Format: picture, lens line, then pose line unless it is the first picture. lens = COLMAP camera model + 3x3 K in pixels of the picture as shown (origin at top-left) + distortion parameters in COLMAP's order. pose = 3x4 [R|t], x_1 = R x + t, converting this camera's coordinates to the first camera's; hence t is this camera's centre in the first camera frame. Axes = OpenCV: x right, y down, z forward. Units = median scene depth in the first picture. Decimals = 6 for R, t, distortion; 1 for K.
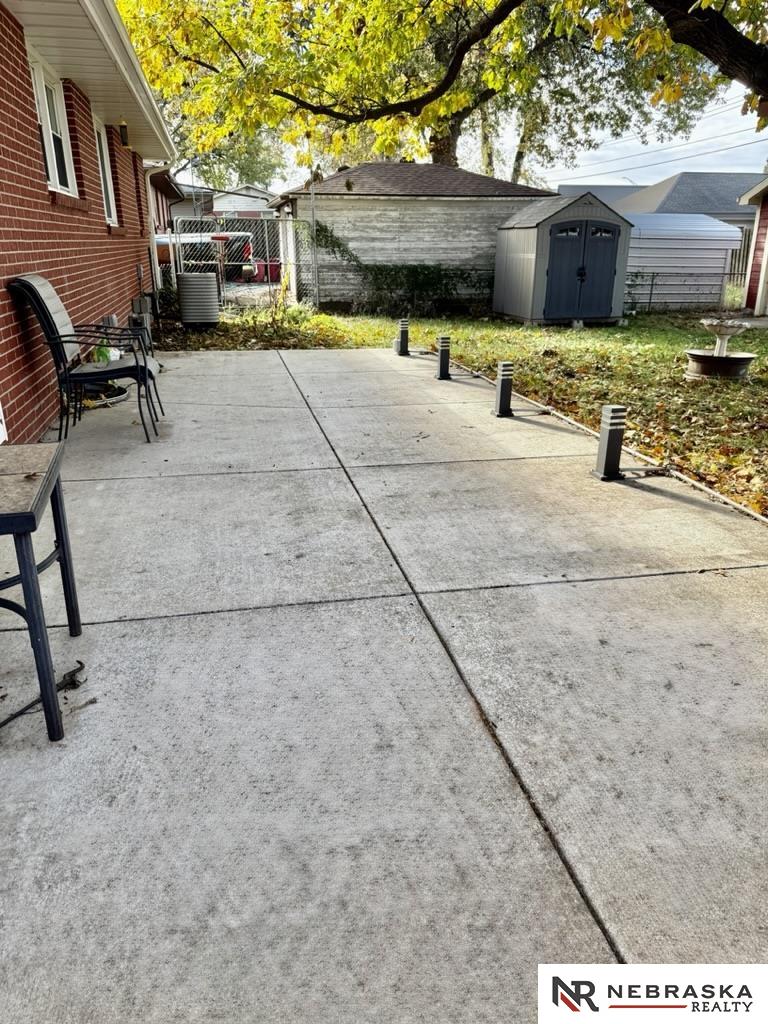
lens RADIAL K [[763.4, 0, 384.0], [0, 763.4, 512.0], [0, 0, 1]] dist [-0.035252, -0.001325]
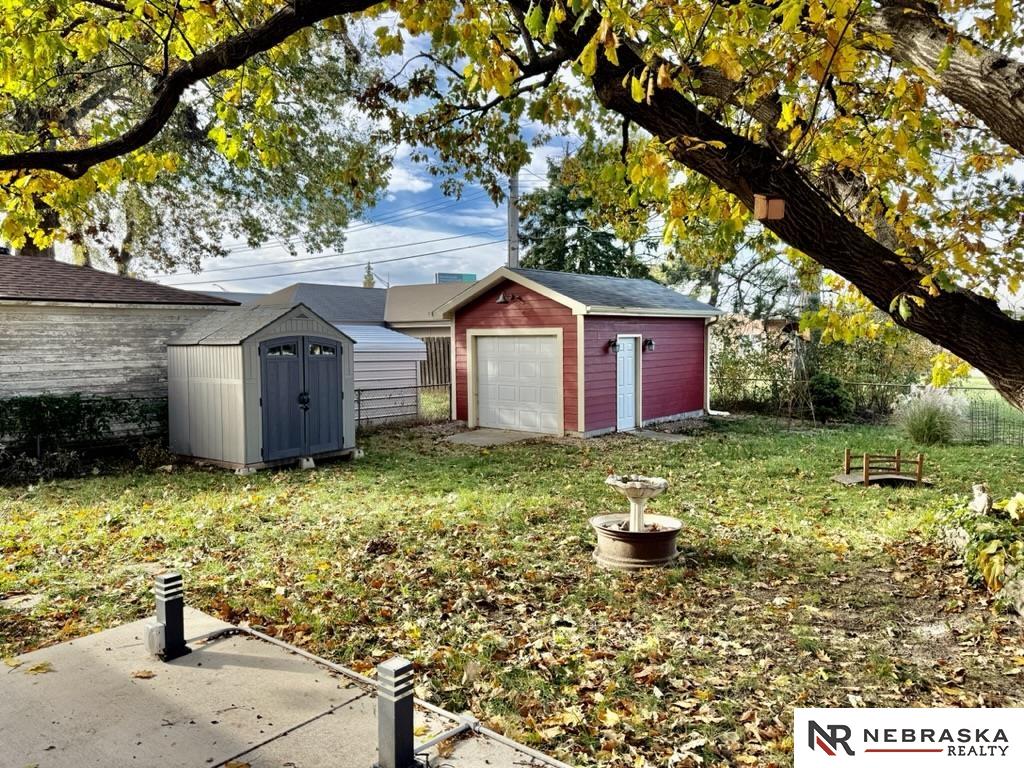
lens RADIAL K [[733.9, 0, 512.0], [0, 733.9, 384.0], [0, 0, 1]] dist [0.068689, -0.001111]
pose [[0.781349, -0.039717, 0.622830, -0.041823], [0.214121, 0.954458, -0.207754, -0.107172], [-0.586214, 0.295689, 0.754269, 0.248931]]
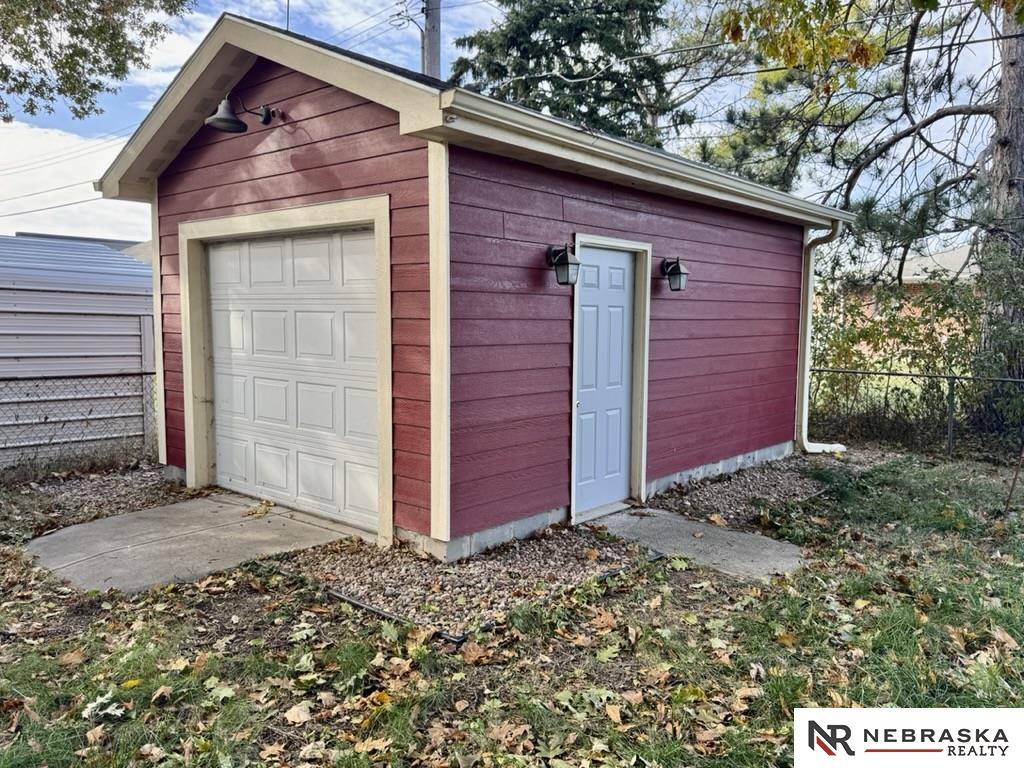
lens RADIAL K [[733.9, 0, 512.0], [0, 733.9, 384.0], [0, 0, 1]] dist [0.068689, -0.001111]
pose [[0.798645, -0.037382, 0.600640, 0.397891], [0.187757, 0.963728, -0.189672, -0.208865], [-0.571764, 0.264255, 0.776695, 0.615315]]
